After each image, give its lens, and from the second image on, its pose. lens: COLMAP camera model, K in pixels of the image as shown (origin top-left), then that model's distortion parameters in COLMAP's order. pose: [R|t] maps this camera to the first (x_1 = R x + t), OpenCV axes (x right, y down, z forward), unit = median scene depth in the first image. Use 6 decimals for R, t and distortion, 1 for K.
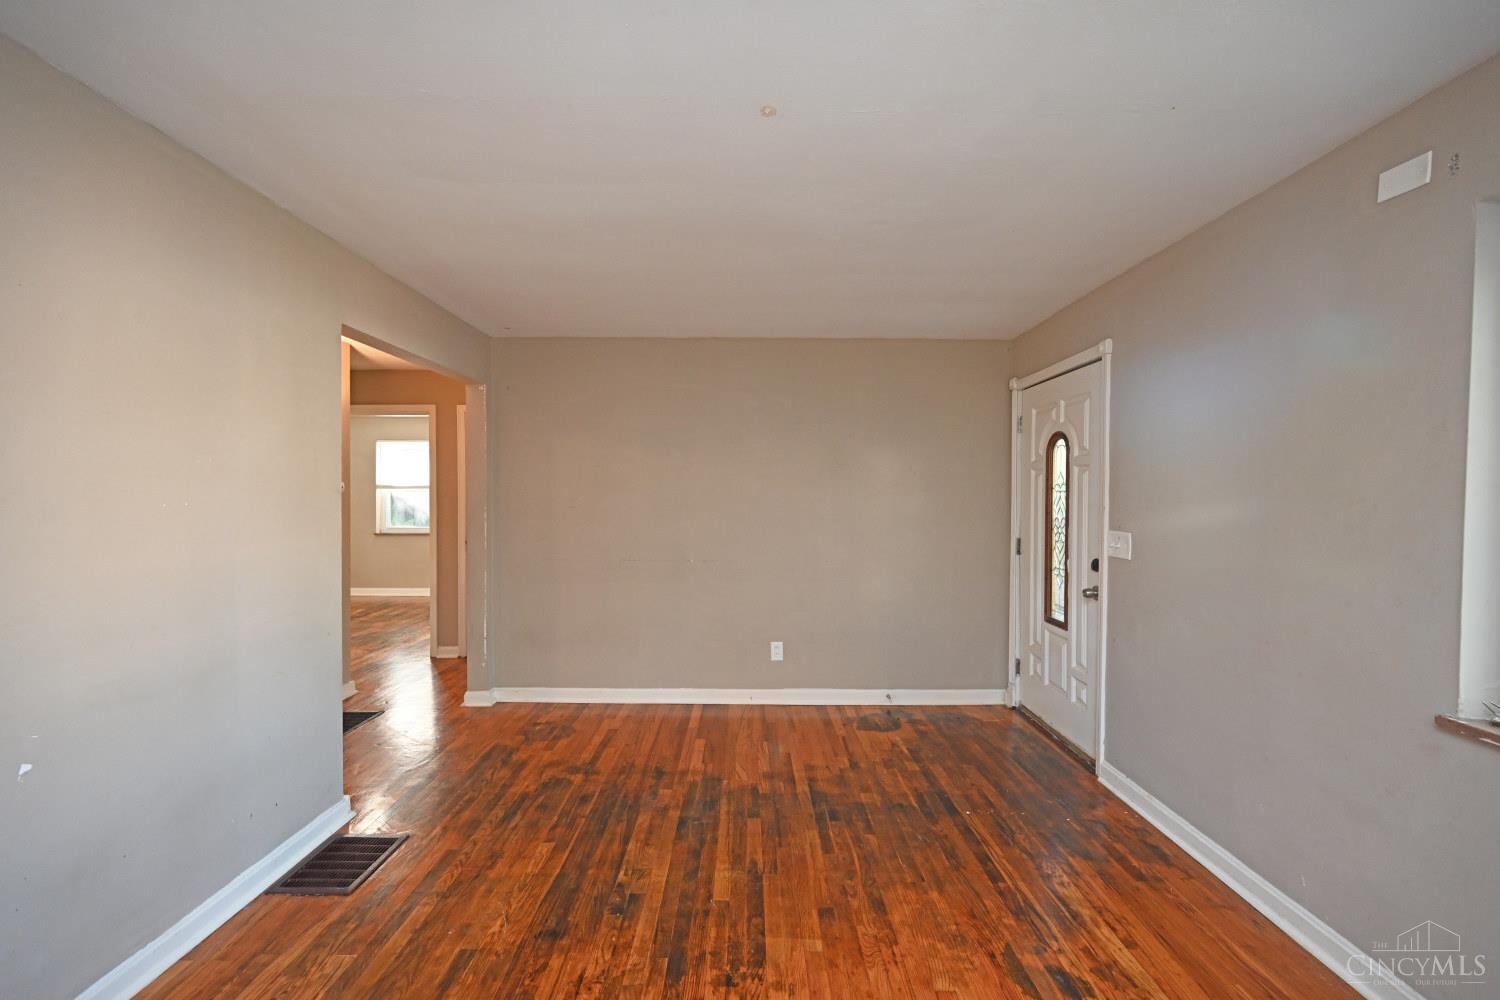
lens RADIAL K [[594.7, 0, 746.7], [0, 594.7, 502.3], [0, 0, 1]] dist [0.001925, -0.000861]
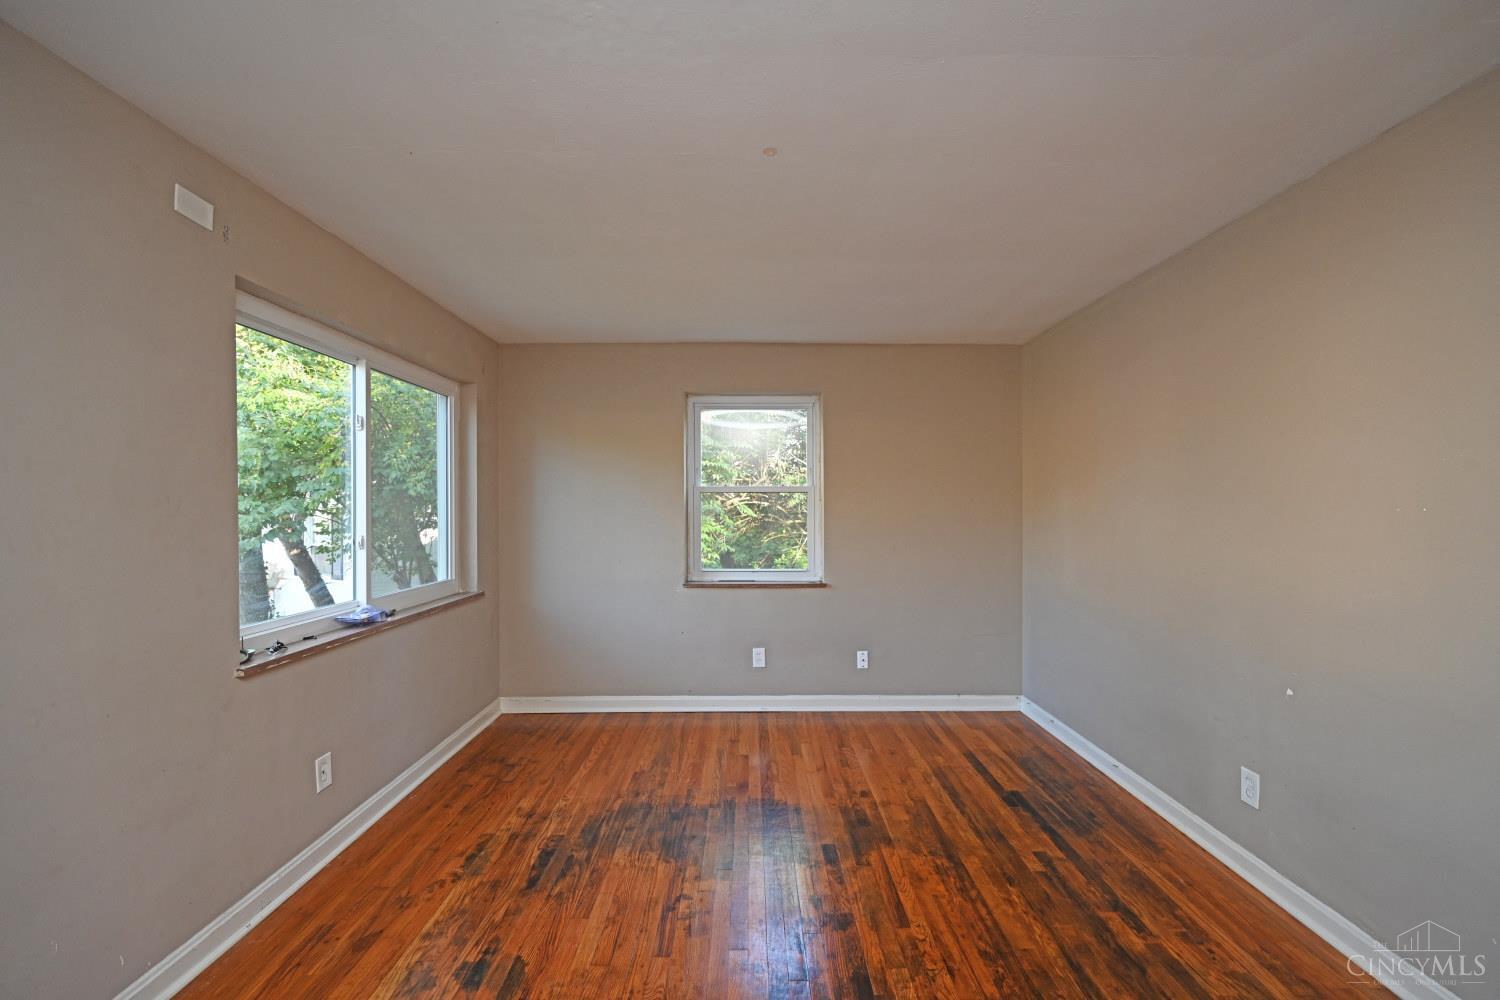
lens RADIAL K [[617.6, 0, 752.4], [0, 617.6, 502.9], [0, 0, 1]] dist [0.000094, 0.000098]
pose [[-0.999949, -0.003915, -0.009338, 0.063970], [-0.003965, 0.999978, 0.005387, -0.007296], [0.009316, 0.005424, -0.999942, 1.773839]]
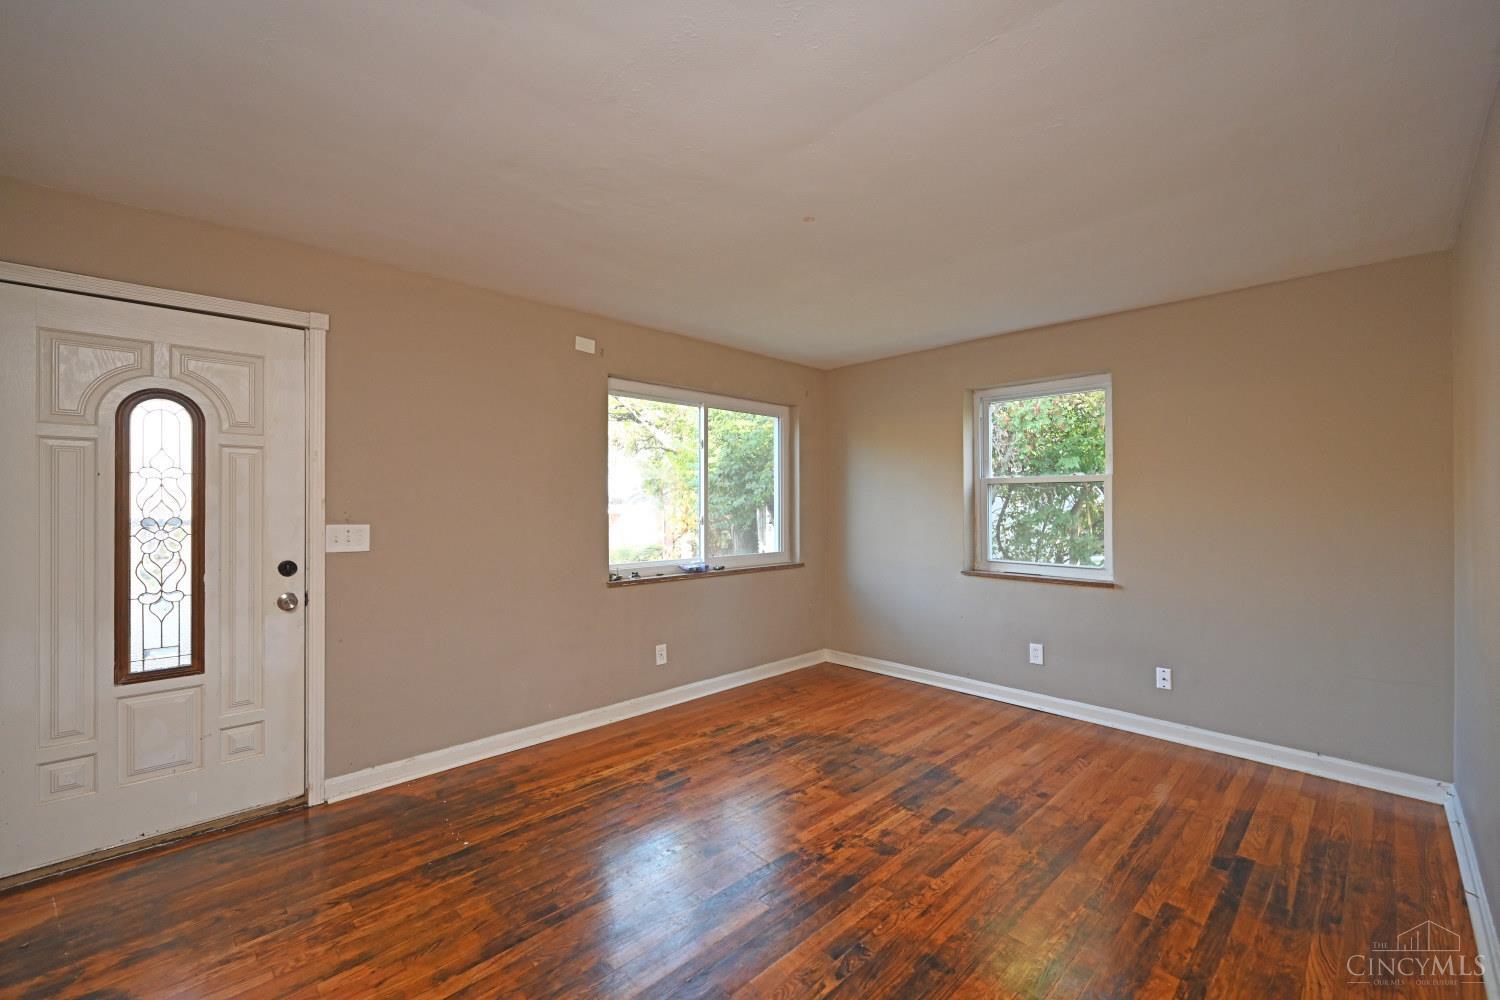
lens RADIAL K [[617.6, 0, 743.9], [0, 617.6, 501.6], [0, 0, 1]] dist [0.000094, 0.000098]
pose [[-0.694268, -0.002944, 0.719710, -0.762870], [0.003710, 0.999964, 0.007669, 0.010519], [-0.719707, 0.007995, -0.694232, 1.772660]]
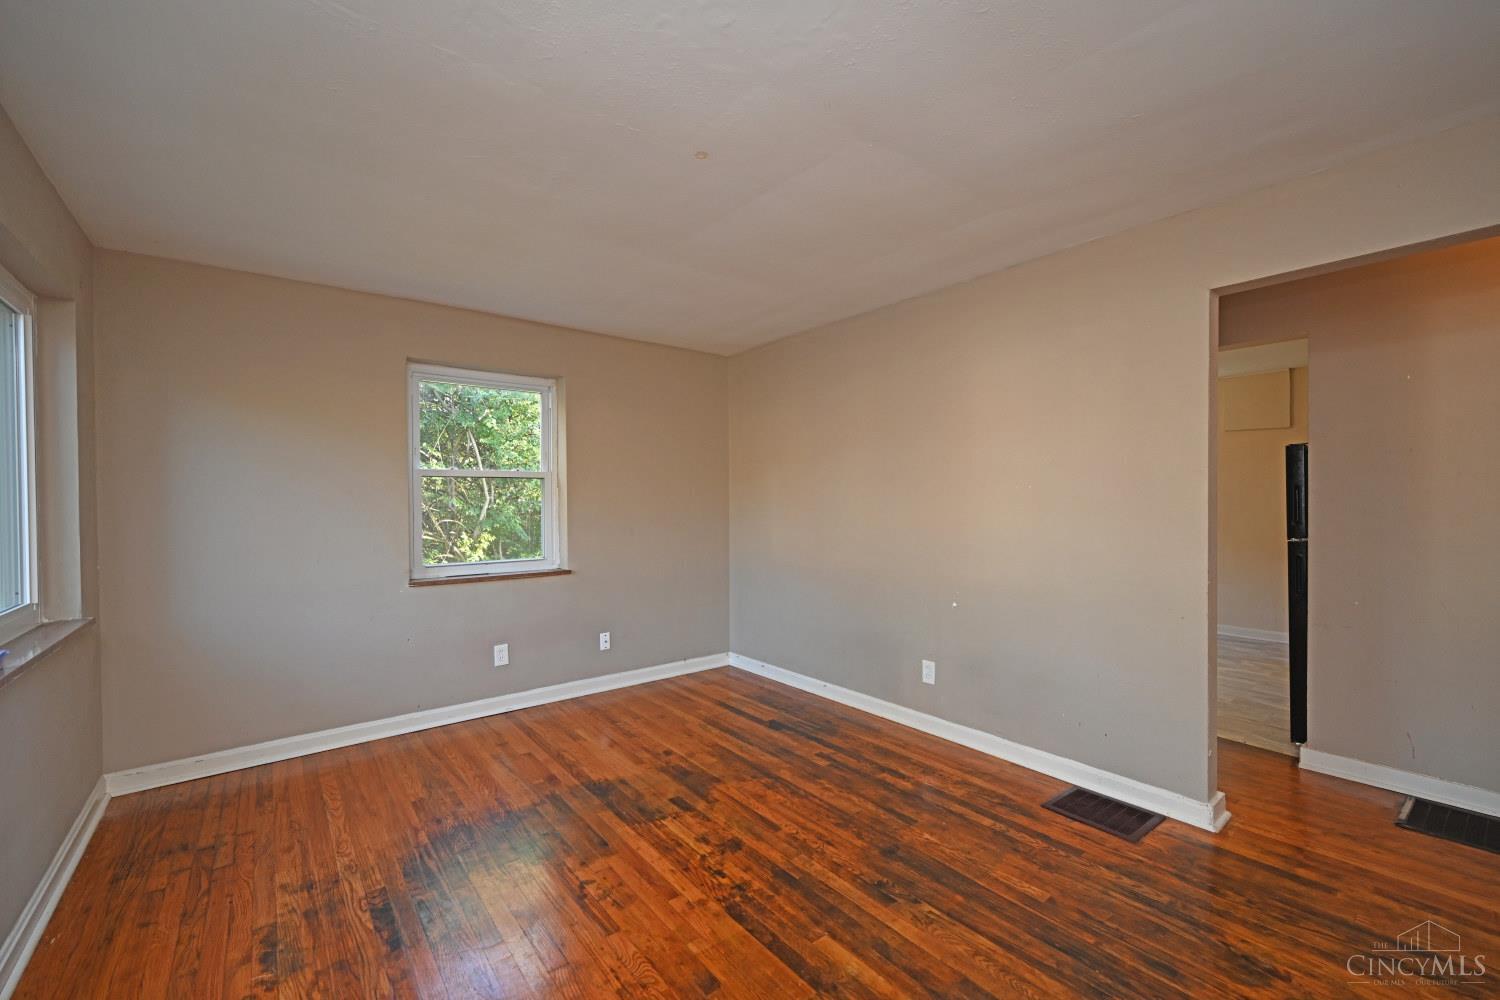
lens RADIAL K [[617.6, 0, 750.9], [0, 617.6, 505.3], [0, 0, 1]] dist [0.000094, 0.000098]
pose [[-0.782383, 0.006040, -0.622768, 0.608711], [-0.002530, 0.999914, 0.012877, 0.029926], [0.622793, 0.011650, -0.782300, 1.687972]]
